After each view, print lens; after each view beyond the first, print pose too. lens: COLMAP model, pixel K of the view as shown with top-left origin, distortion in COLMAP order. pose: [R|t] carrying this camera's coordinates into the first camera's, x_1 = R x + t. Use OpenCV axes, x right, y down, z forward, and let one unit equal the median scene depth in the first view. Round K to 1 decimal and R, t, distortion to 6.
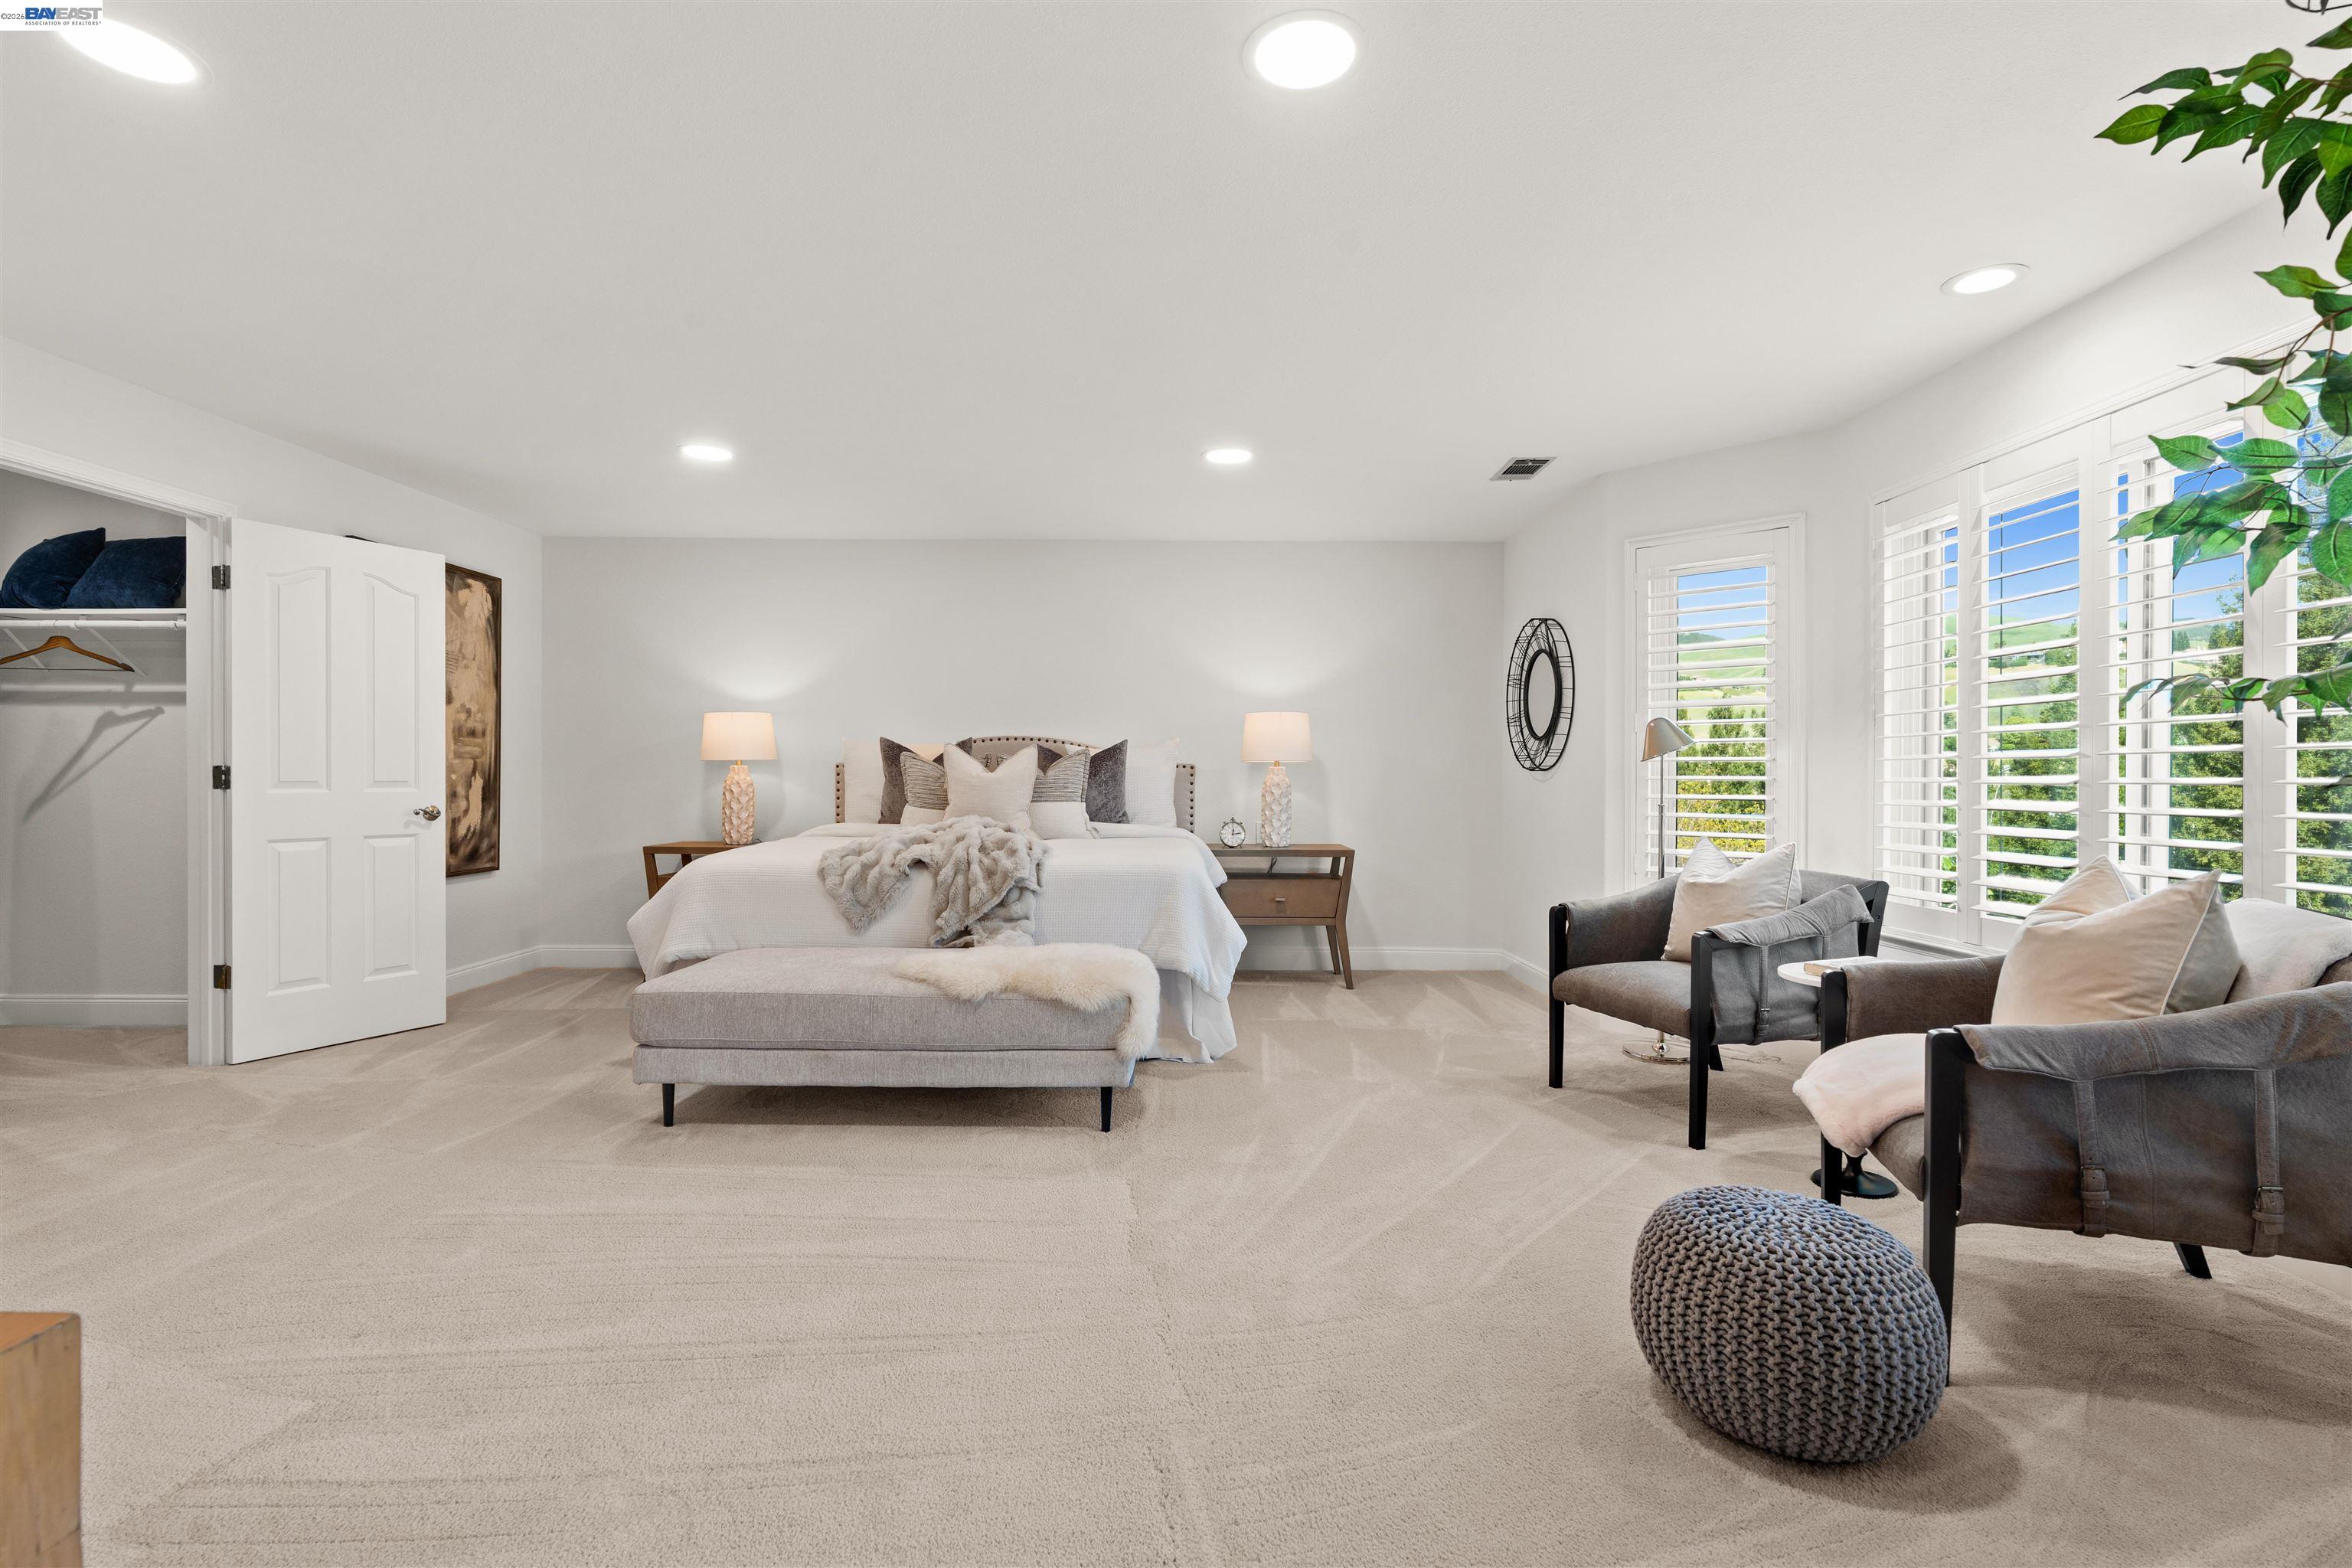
lens RADIAL K [[1060.8, 0, 1173.7], [0, 1060.8, 778.0], [0, 0, 1]] dist [-0.004047, 0.000281]
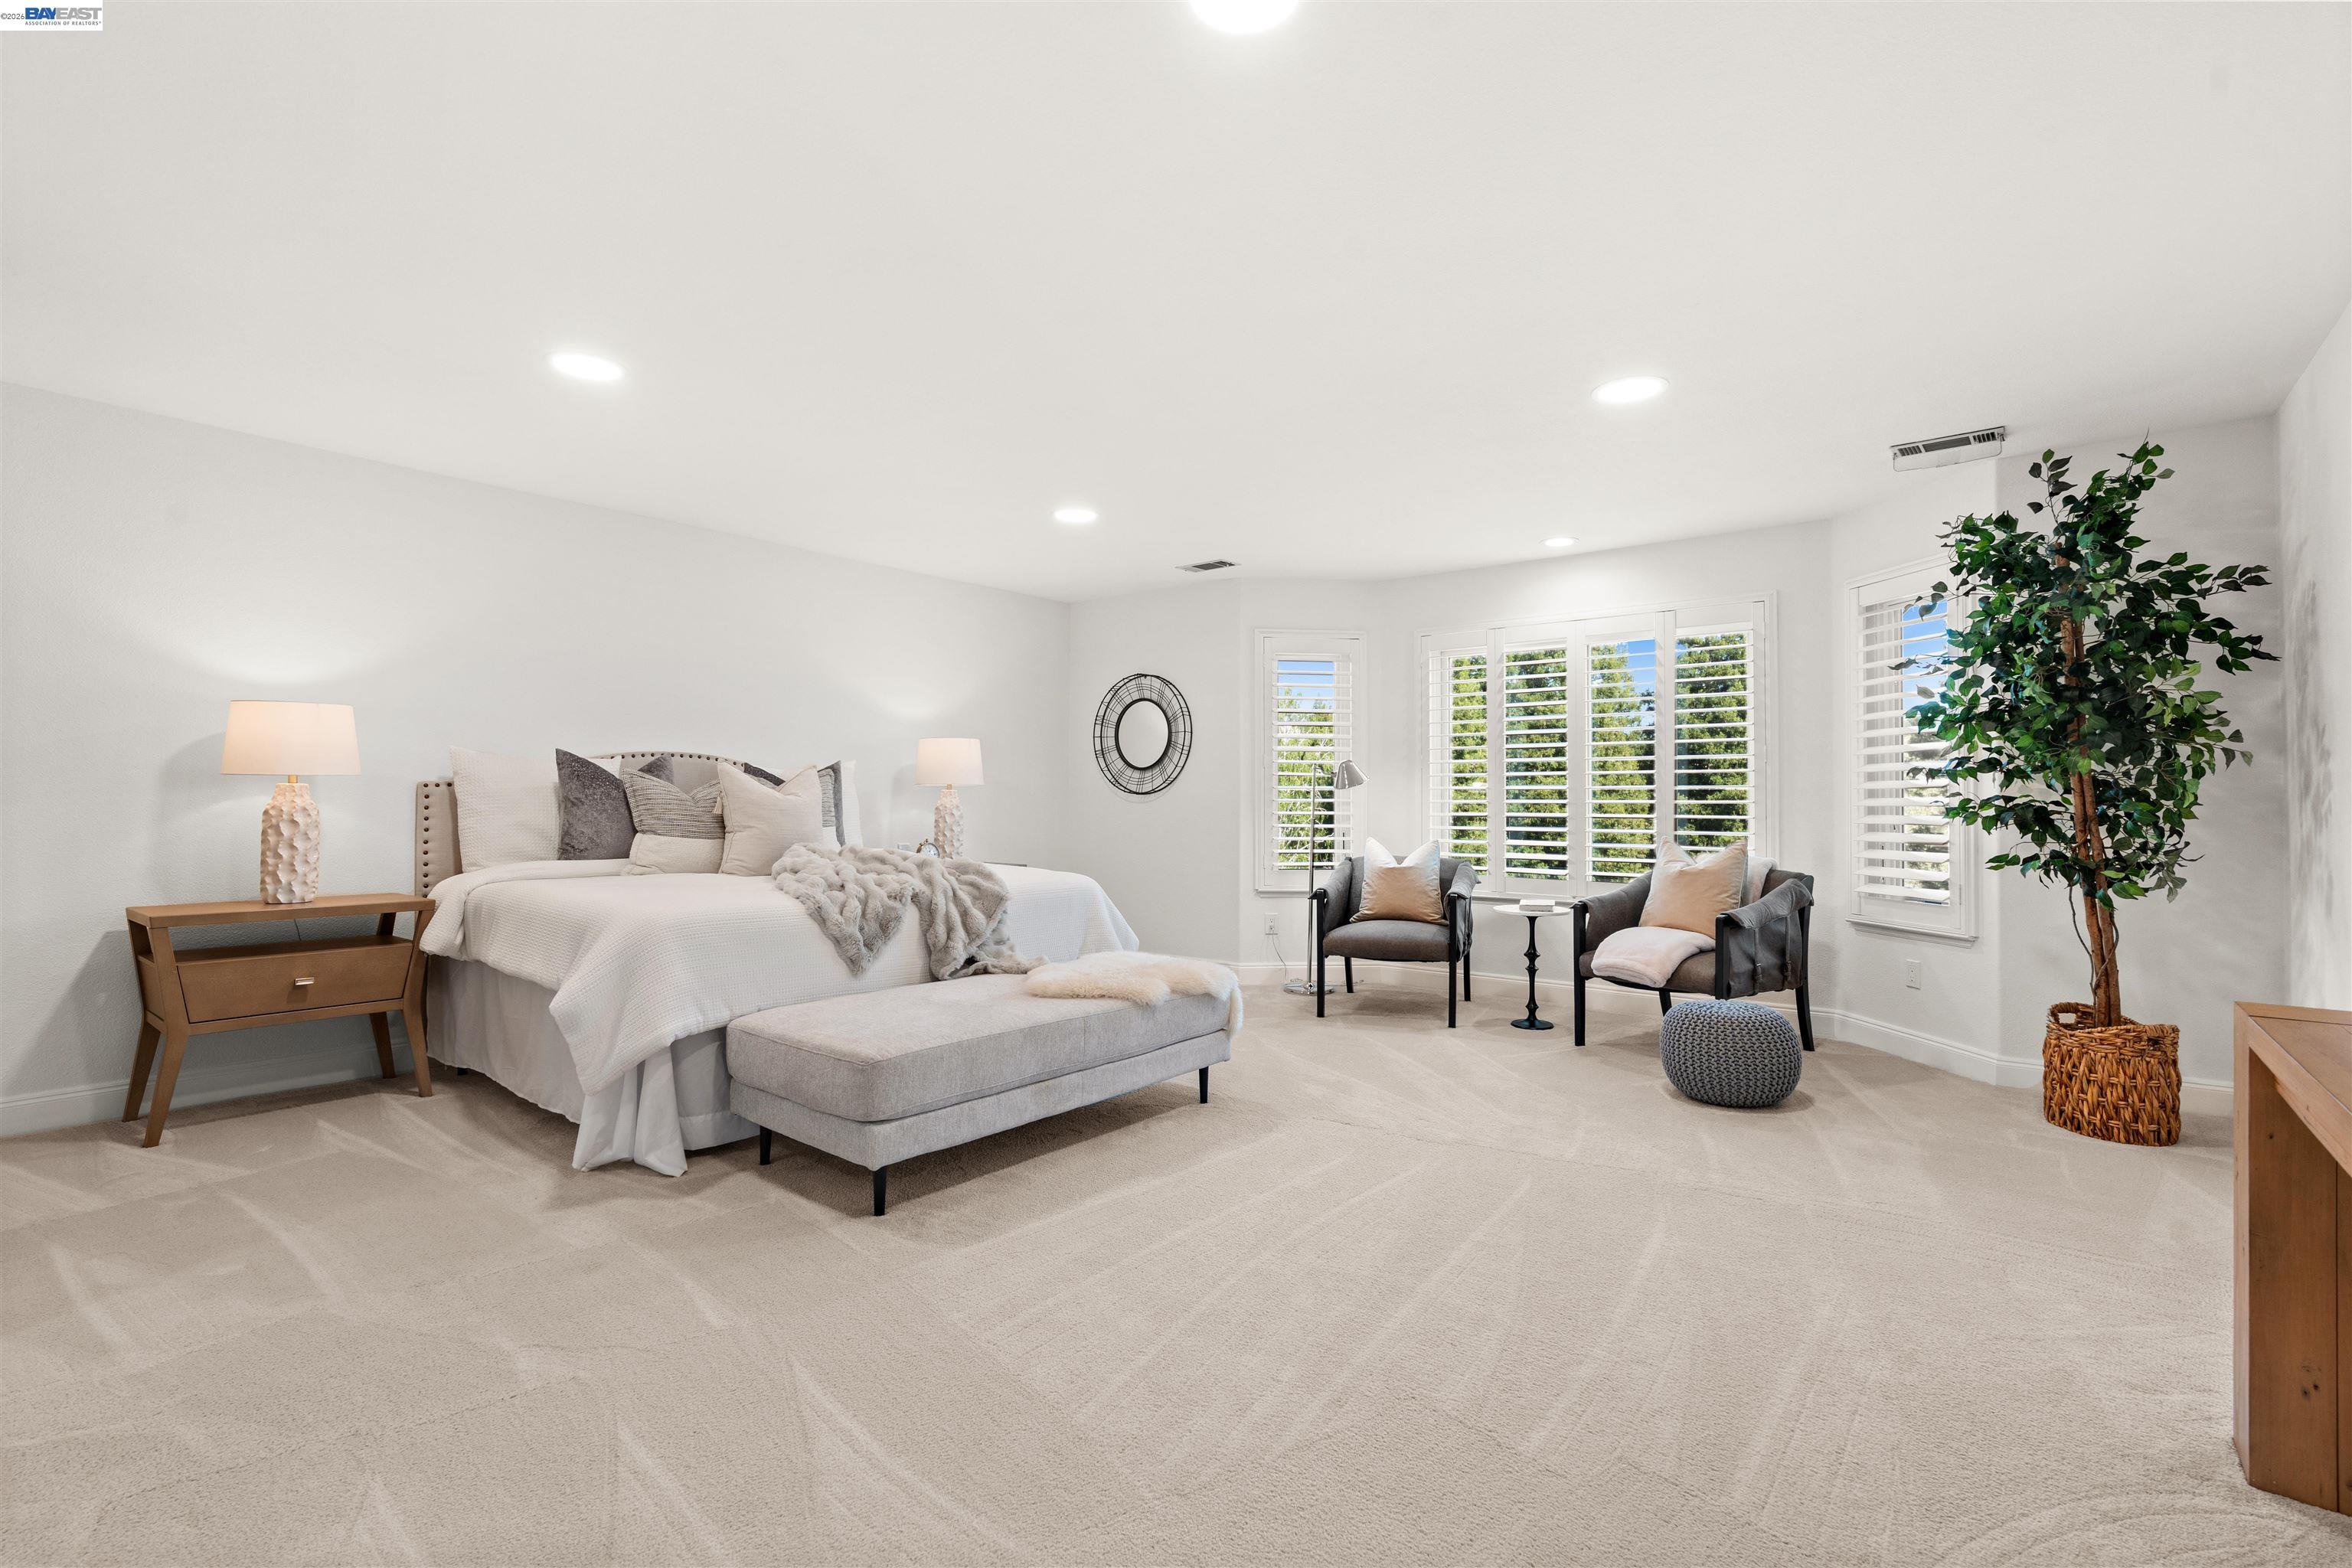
lens RADIAL K [[1060.8, 0, 1175.6], [0, 1060.8, 791.1], [0, 0, 1]] dist [-0.004047, 0.000281]
pose [[0.626756, 0.007617, 0.779178, -0.996866], [-0.001930, 0.999964, -0.008223, -0.002248], [-0.779213, 0.003650, 0.626749, 0.288791]]
